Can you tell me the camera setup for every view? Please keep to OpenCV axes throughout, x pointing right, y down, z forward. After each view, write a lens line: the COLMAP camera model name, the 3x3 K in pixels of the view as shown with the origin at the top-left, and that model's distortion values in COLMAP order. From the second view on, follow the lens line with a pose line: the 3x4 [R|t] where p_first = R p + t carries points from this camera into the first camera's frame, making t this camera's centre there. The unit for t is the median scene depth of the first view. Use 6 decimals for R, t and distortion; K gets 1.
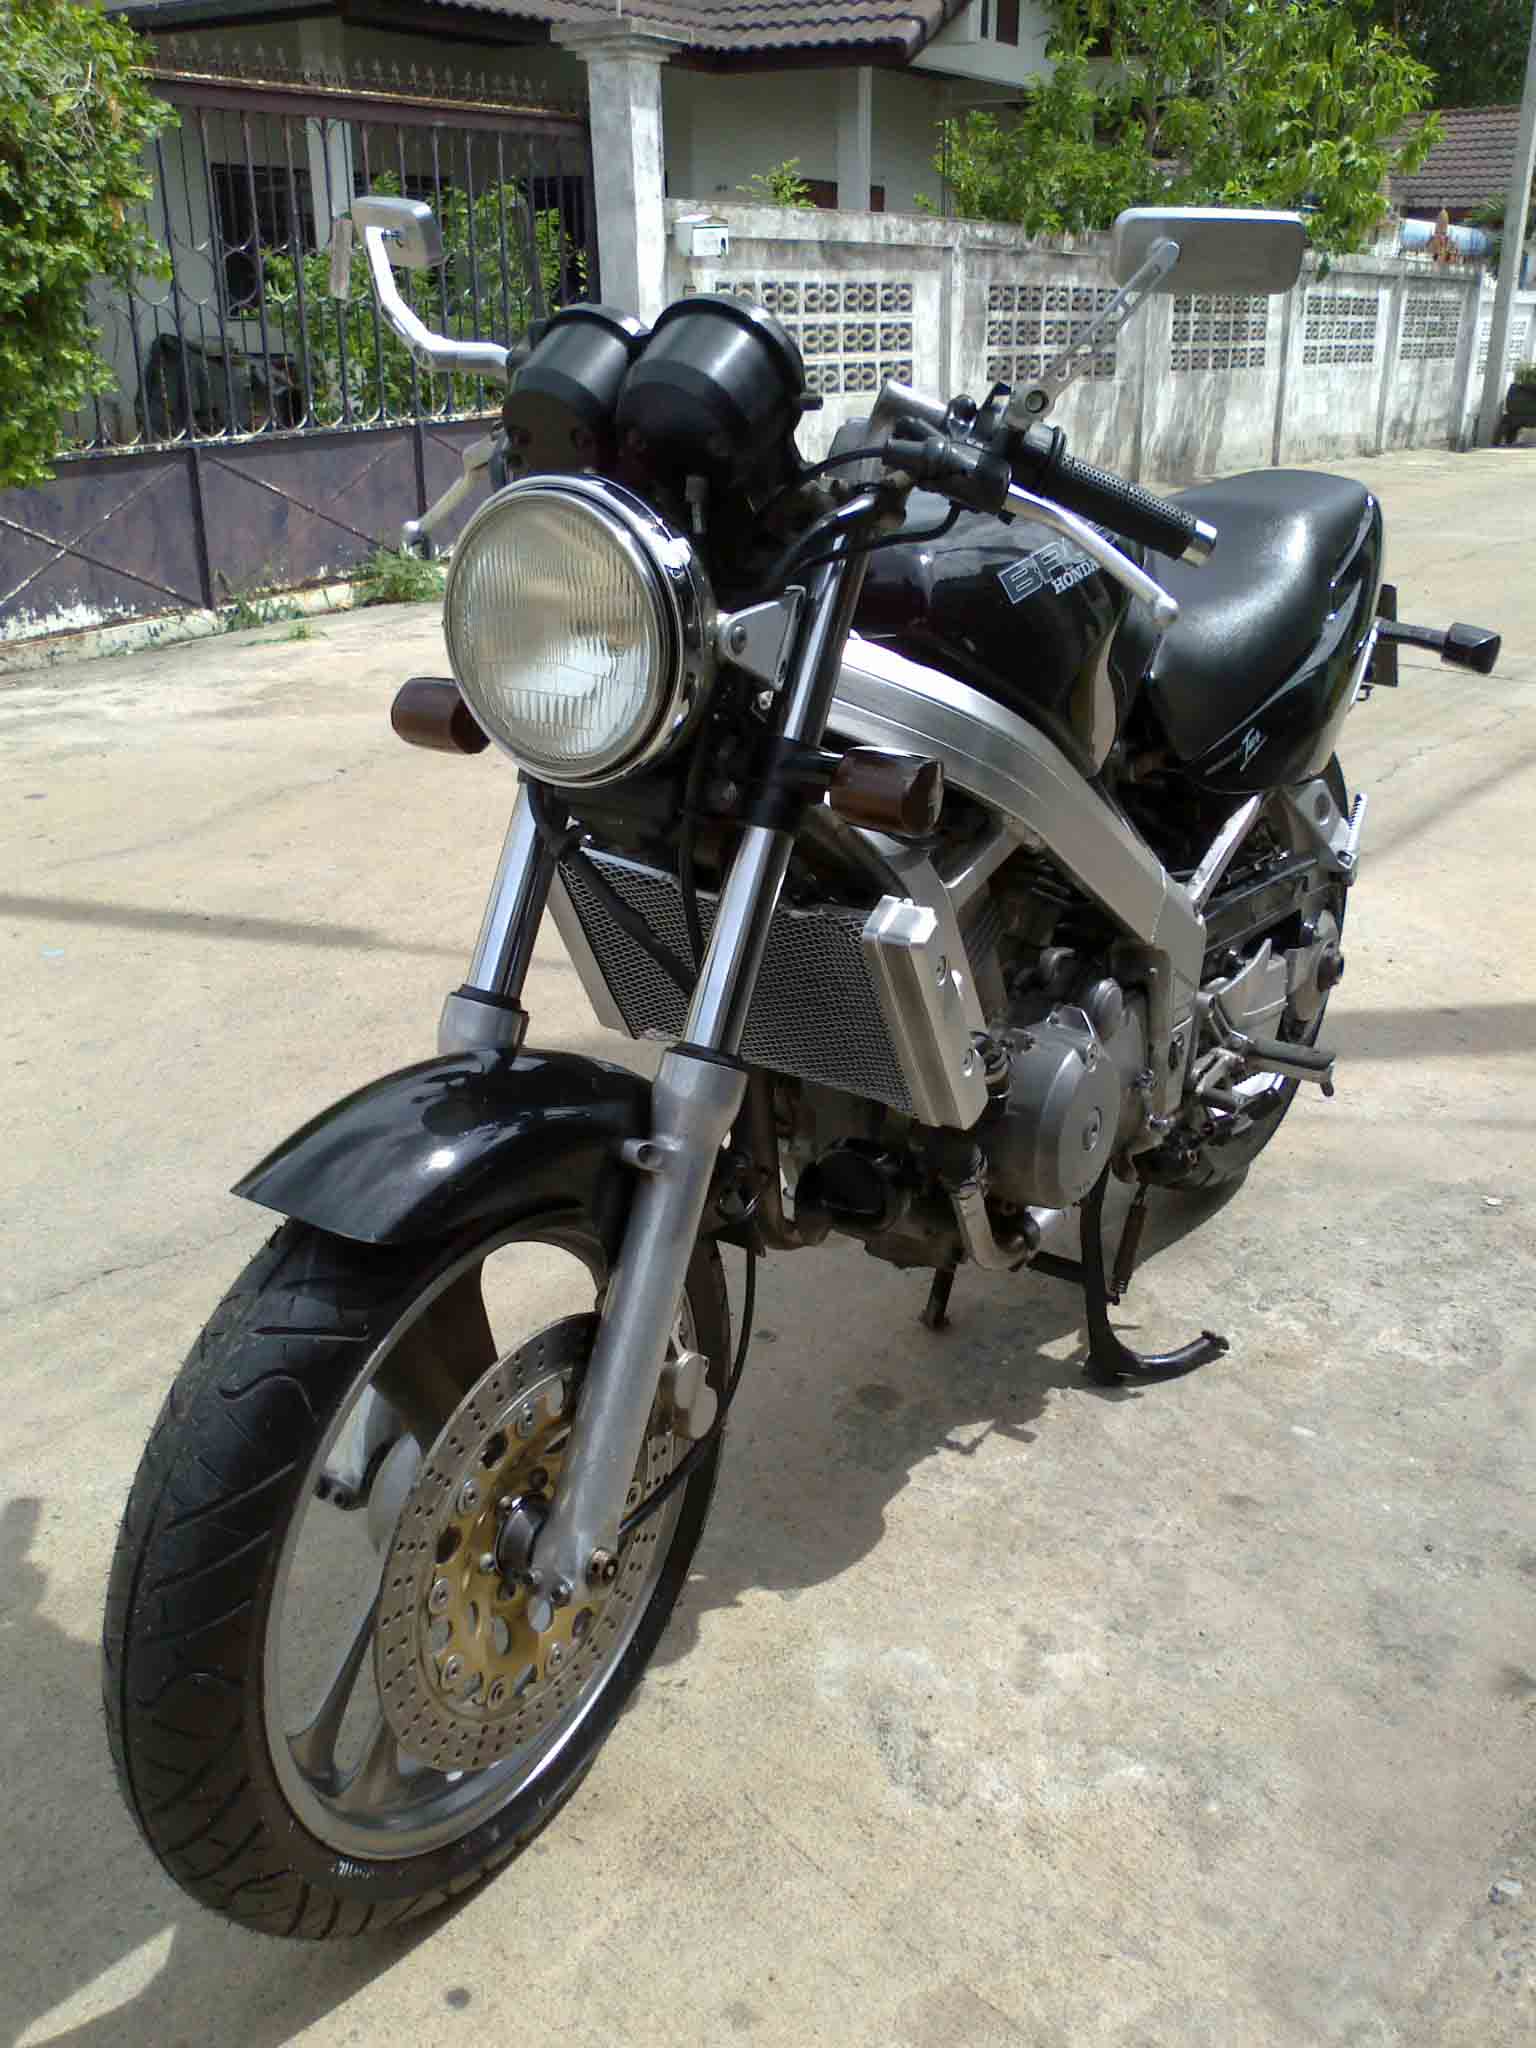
lens RADIAL K [[1972.6, 0, 794.9], [0, 1972.6, 1017.0], [0, 0, 1]] dist [-0.129347, 0.209827]
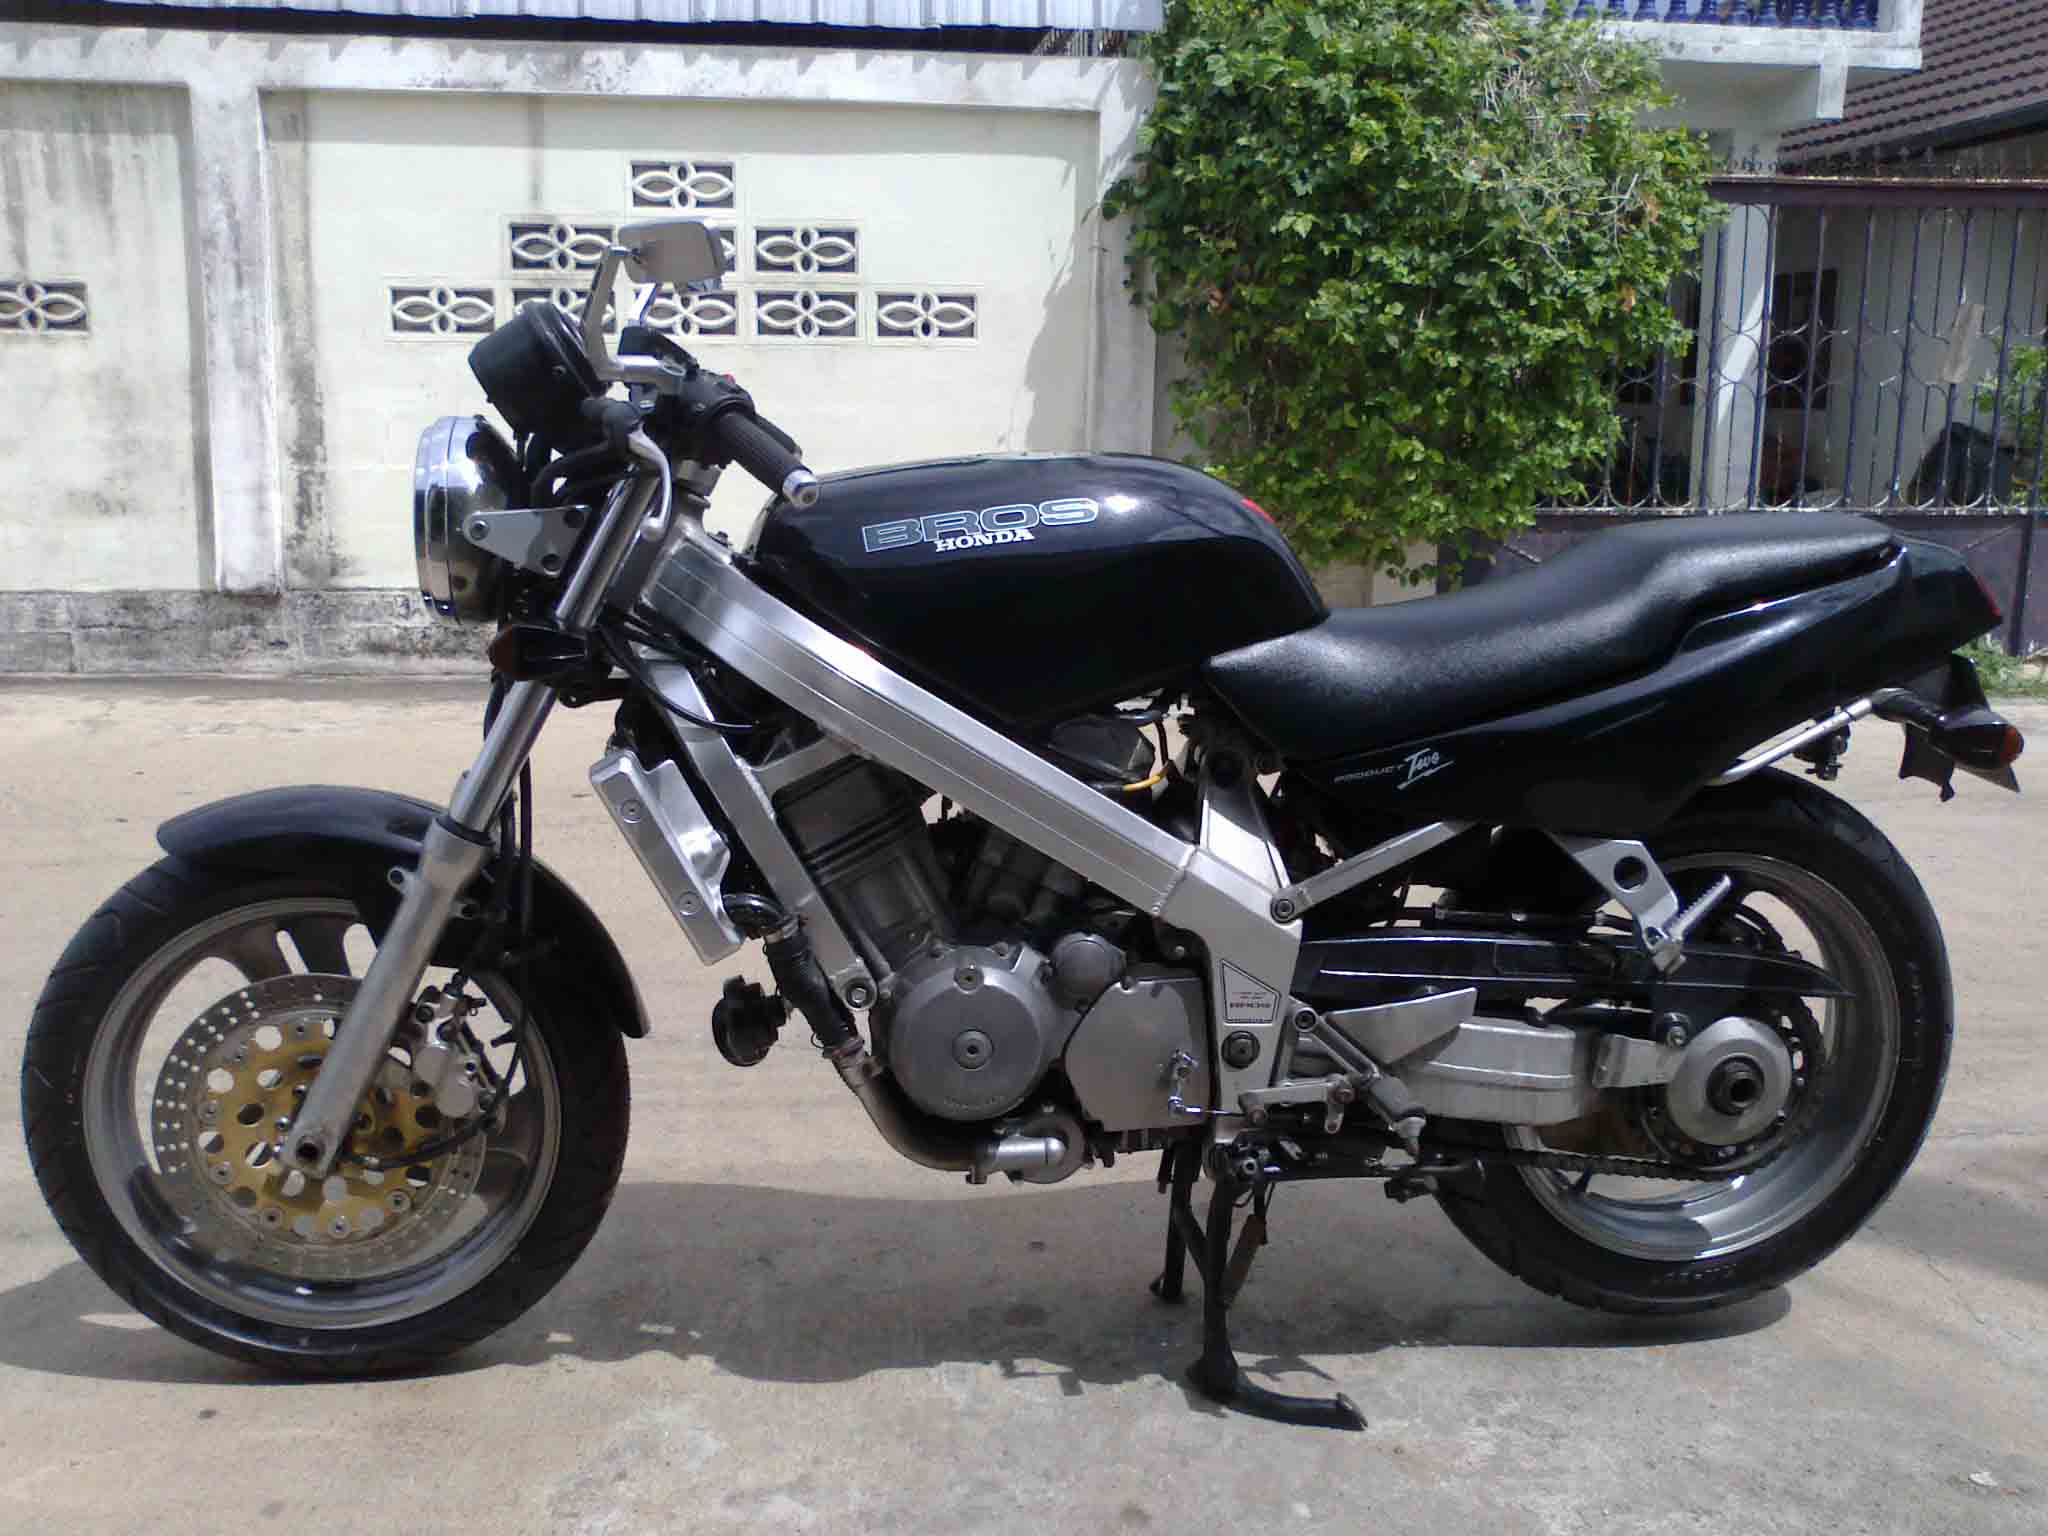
lens RADIAL K [[1972.6, 0, 1024.0], [0, 1972.6, 768.0], [0, 0, 1]] dist [-0.129347, 0.209827]
pose [[0.652368, 0.154838, -0.741917, 0.734678], [-0.274601, 0.960686, -0.040961, -0.047471], [0.706407, 0.230452, 0.669239, 0.194781]]
